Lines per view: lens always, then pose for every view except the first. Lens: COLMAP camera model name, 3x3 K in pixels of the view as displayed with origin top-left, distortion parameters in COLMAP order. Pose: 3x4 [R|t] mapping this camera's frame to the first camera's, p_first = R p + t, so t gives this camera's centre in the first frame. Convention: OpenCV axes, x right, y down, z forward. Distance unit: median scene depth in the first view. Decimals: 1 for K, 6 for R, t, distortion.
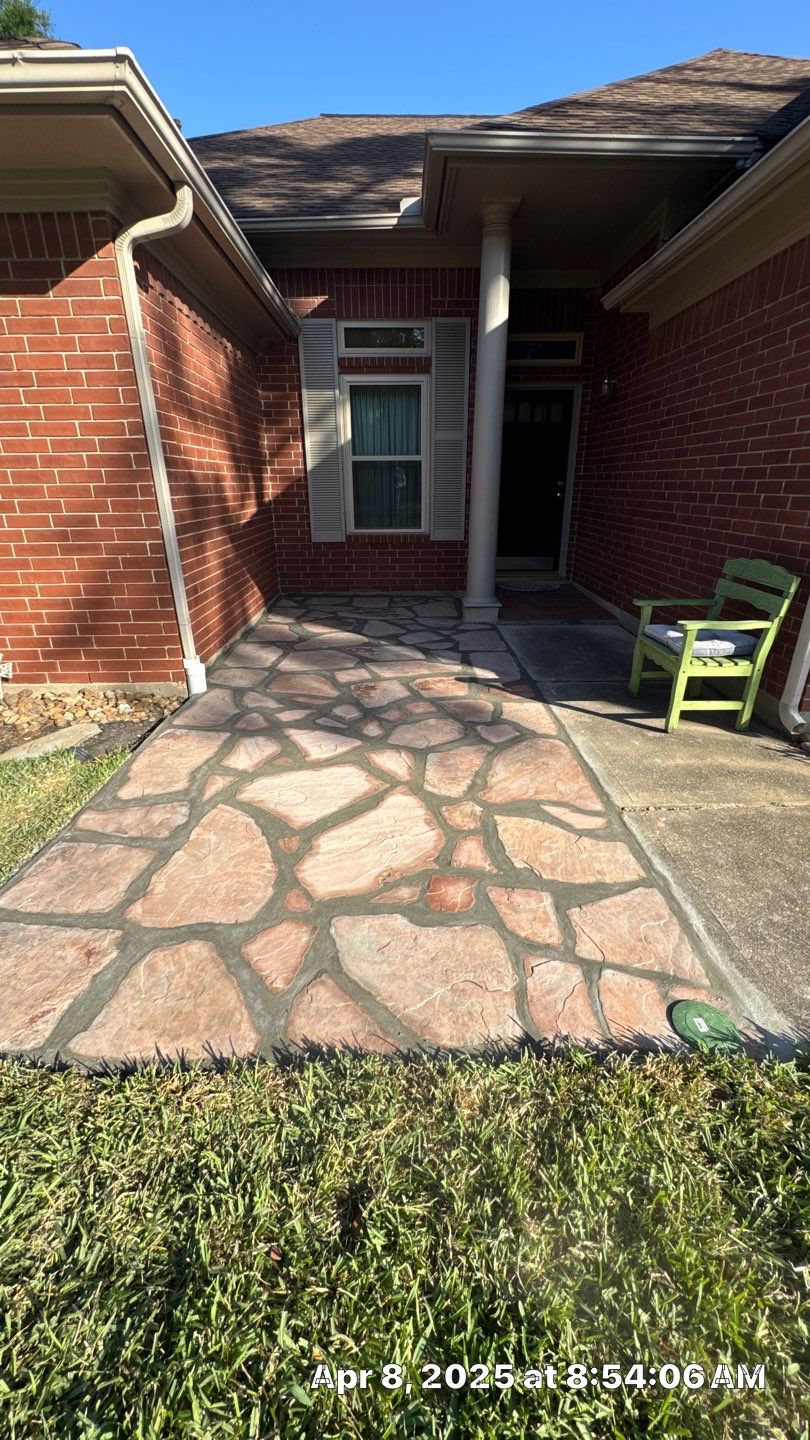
lens RADIAL K [[570.3, 0, 406.5], [0, 570.3, 720.9], [0, 0, 1]] dist [-0.004280, 0.000605]
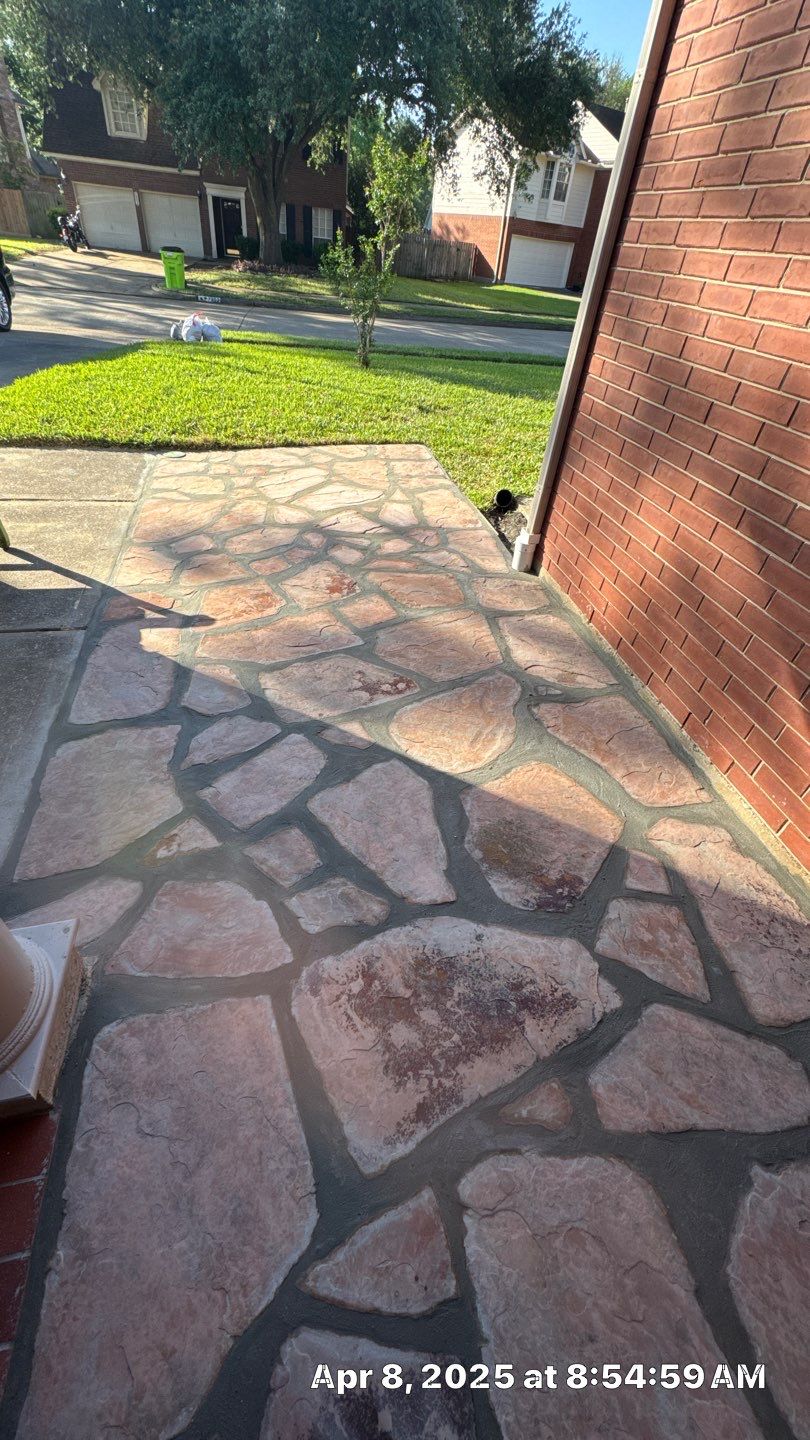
lens RADIAL K [[570.3, 0, 406.9], [0, 570.3, 716.2], [0, 0, 1]] dist [-0.004280, 0.000605]
pose [[-0.975629, 0.067642, -0.208741, 0.020074], [-0.156127, 0.454456, 0.876980, -0.888081], [0.154184, 0.888197, -0.432820, 1.963776]]
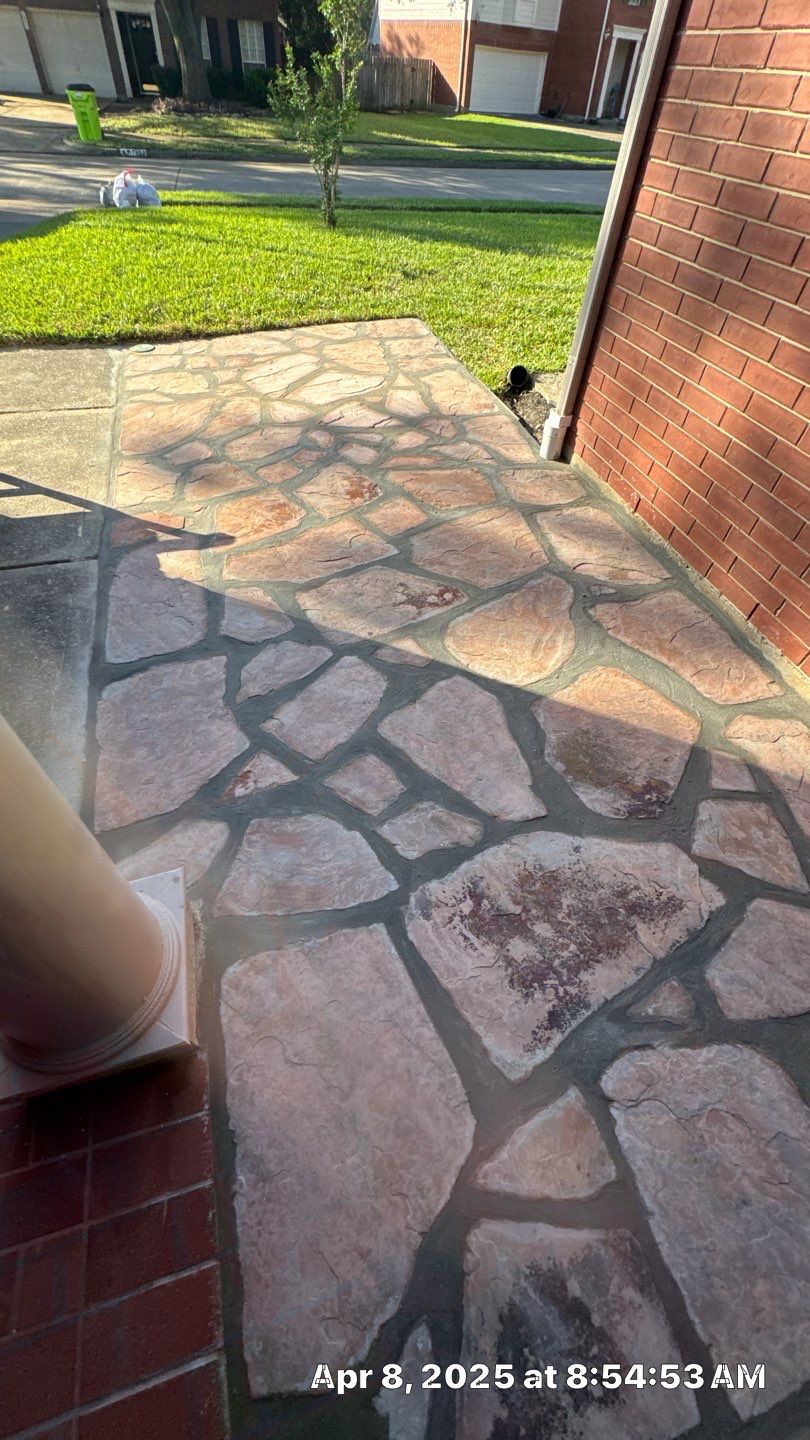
lens RADIAL K [[570.3, 0, 406.5], [0, 570.3, 715.9], [0, 0, 1]] dist [-0.004280, 0.000605]
pose [[-0.961853, 0.174019, -0.211083, 0.098568], [-0.147622, 0.319446, 0.936035, -0.851484], [0.230318, 0.931489, -0.281571, 1.925291]]
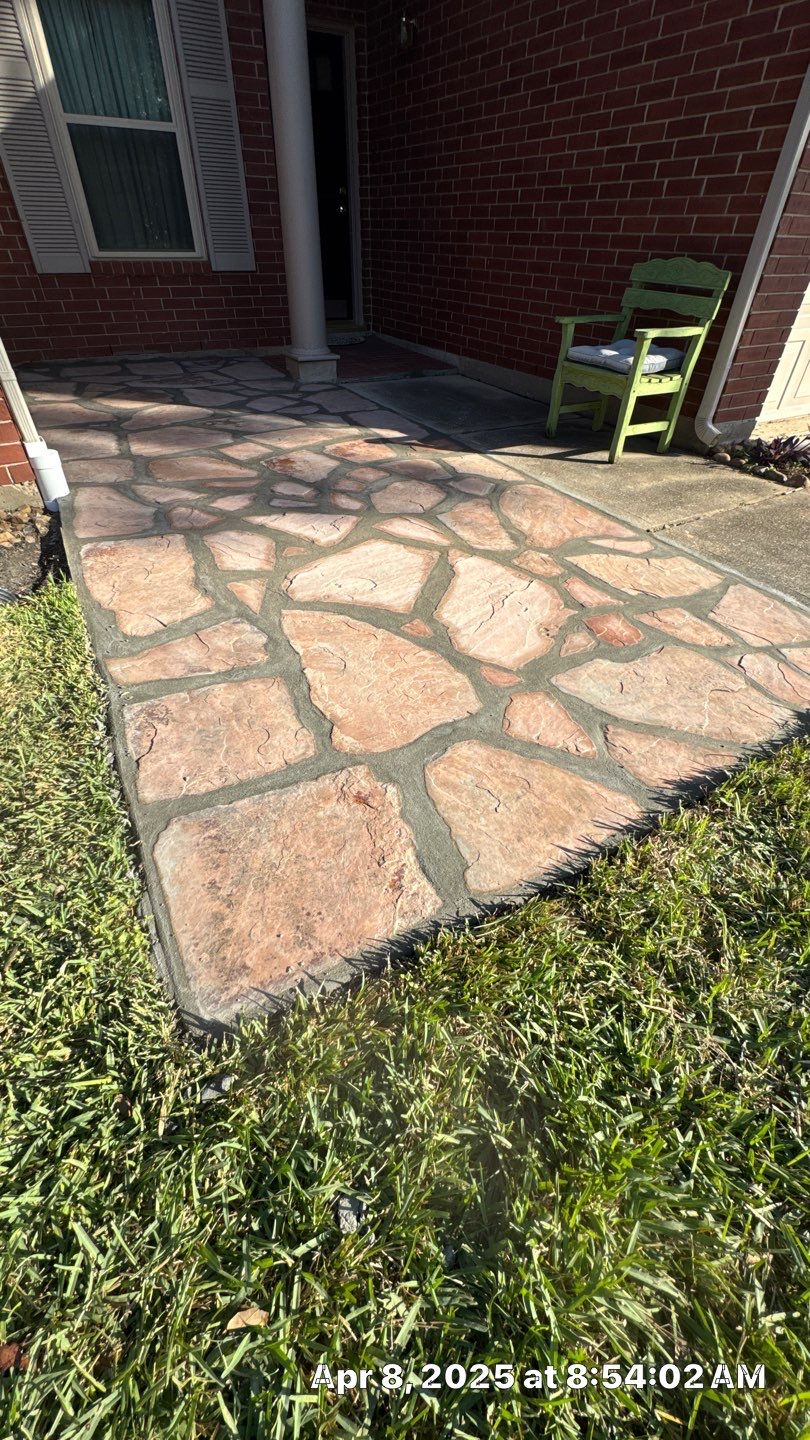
lens RADIAL K [[570.3, 0, 405.3], [0, 570.3, 720.9], [0, 0, 1]] dist [-0.004280, 0.000605]
pose [[0.876091, -0.296441, 0.380247, -0.423598], [0.164818, 0.925278, 0.341606, 0.042188], [-0.453101, -0.236606, 0.859487, 0.207267]]
